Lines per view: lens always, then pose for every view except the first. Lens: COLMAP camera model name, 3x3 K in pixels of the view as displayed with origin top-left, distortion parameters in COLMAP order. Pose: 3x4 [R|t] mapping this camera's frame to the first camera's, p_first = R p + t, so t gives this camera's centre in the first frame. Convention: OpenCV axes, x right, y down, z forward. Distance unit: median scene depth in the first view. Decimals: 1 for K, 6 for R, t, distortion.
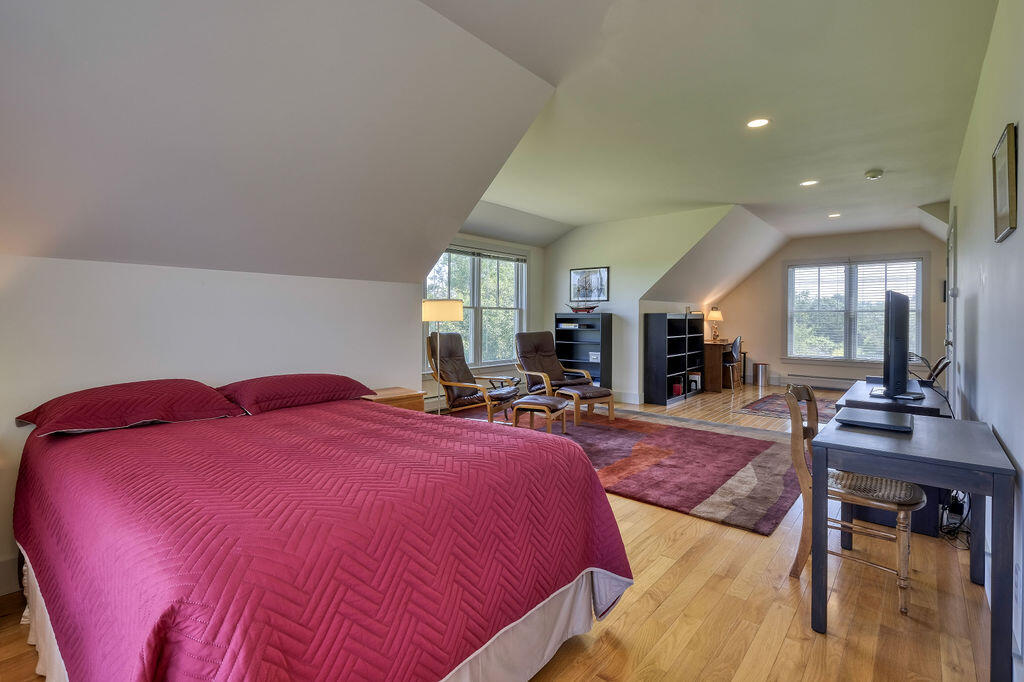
lens RADIAL K [[484.7, 0, 511.3], [0, 484.7, 325.9], [0, 0, 1]] dist [-0.000964, -0.000025]
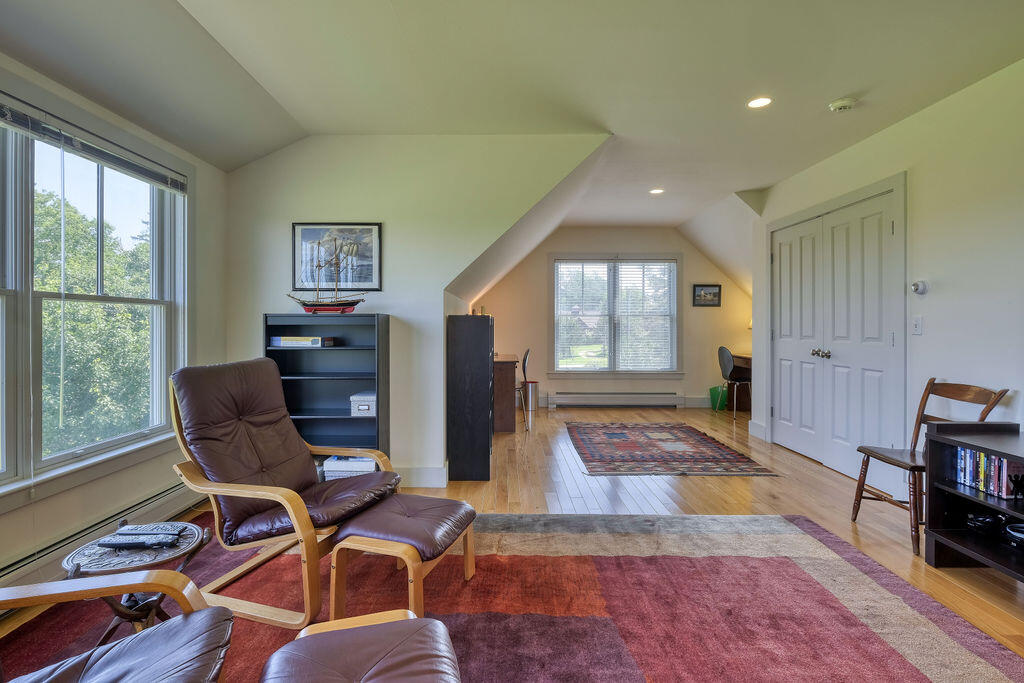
lens RADIAL K [[504.8, 0, 509.7], [0, 504.8, 332.5], [0, 0, 1]] dist [-0.000777, -0.000197]
pose [[0.785640, -0.013766, 0.618530, -0.020251], [0.013596, 0.999895, 0.004985, -0.008527], [-0.618534, 0.004493, 0.785745, 0.496723]]
